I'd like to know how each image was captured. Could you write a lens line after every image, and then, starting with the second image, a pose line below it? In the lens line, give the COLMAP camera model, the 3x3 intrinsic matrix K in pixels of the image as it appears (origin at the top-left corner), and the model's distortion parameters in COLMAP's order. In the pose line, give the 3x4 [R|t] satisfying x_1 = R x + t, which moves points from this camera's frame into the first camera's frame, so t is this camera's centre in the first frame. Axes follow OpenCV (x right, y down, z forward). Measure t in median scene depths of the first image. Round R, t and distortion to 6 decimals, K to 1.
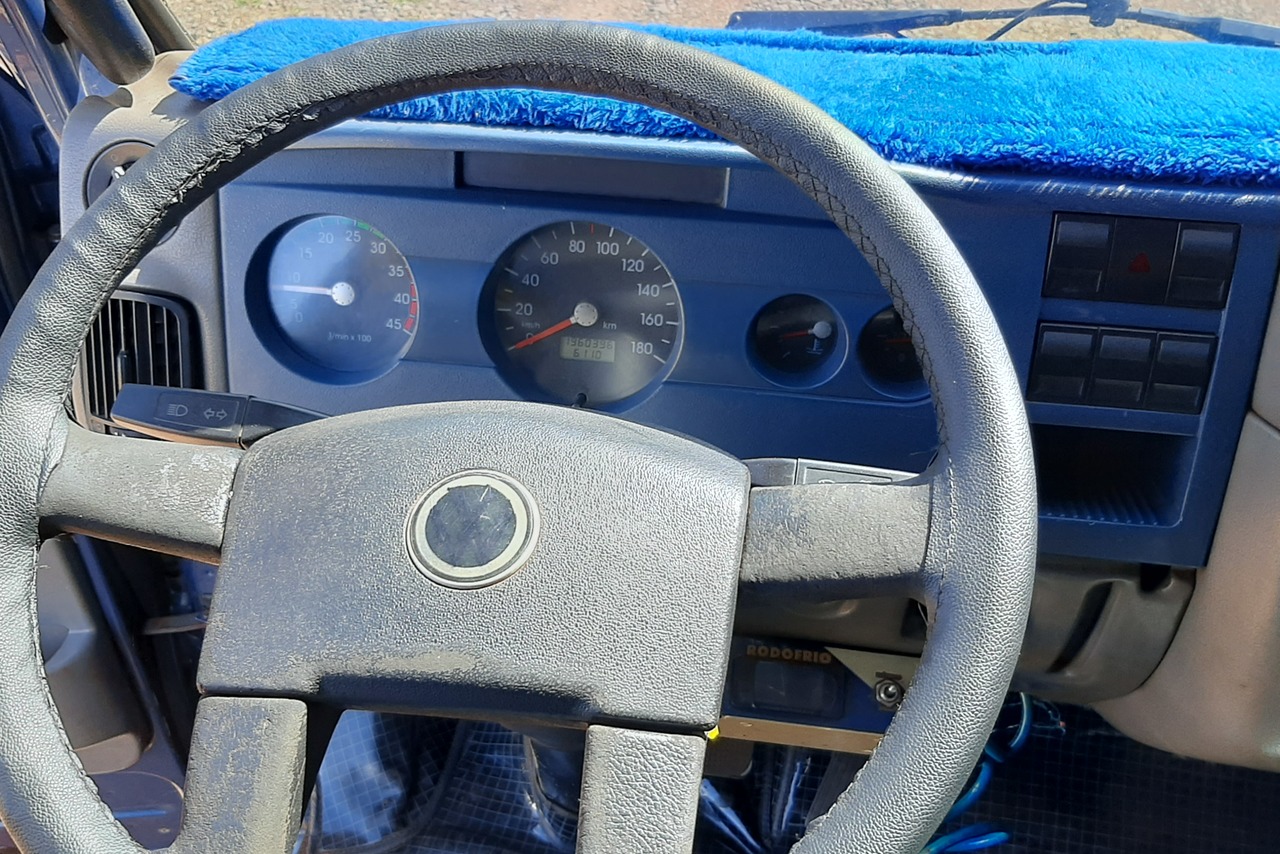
lens RADIAL K [[1002.9, 0, 632.6], [0, 1002.9, 431.1], [0, 0, 1]] dist [0.059464, 0.000297]
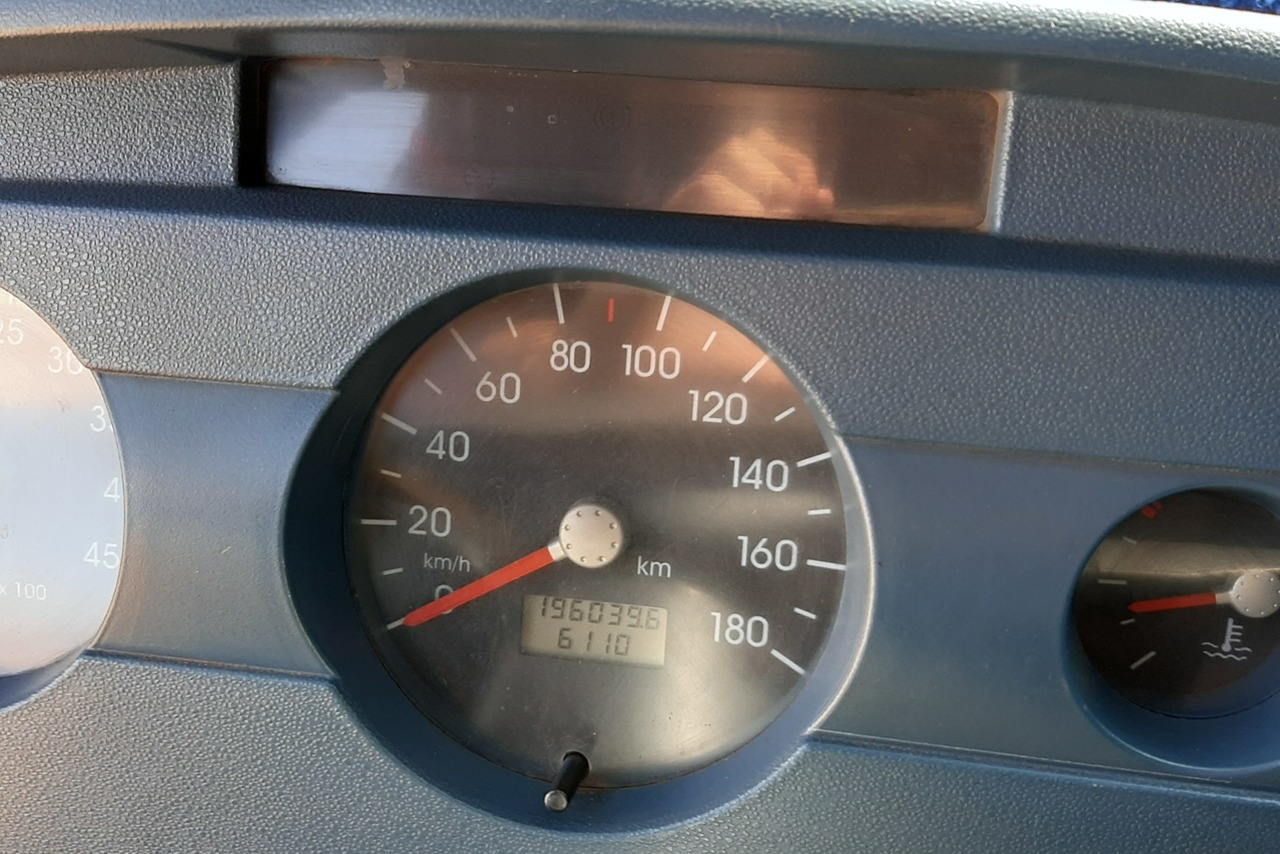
lens RADIAL K [[1002.9, 0, 634.6], [0, 1002.9, 429.8], [0, 0, 1]] dist [0.059464, 0.000297]
pose [[0.998907, 0.009387, -0.045795, -0.013471], [-0.019465, 0.974190, -0.224891, -0.071702], [0.042502, 0.225536, 0.973307, 0.630049]]
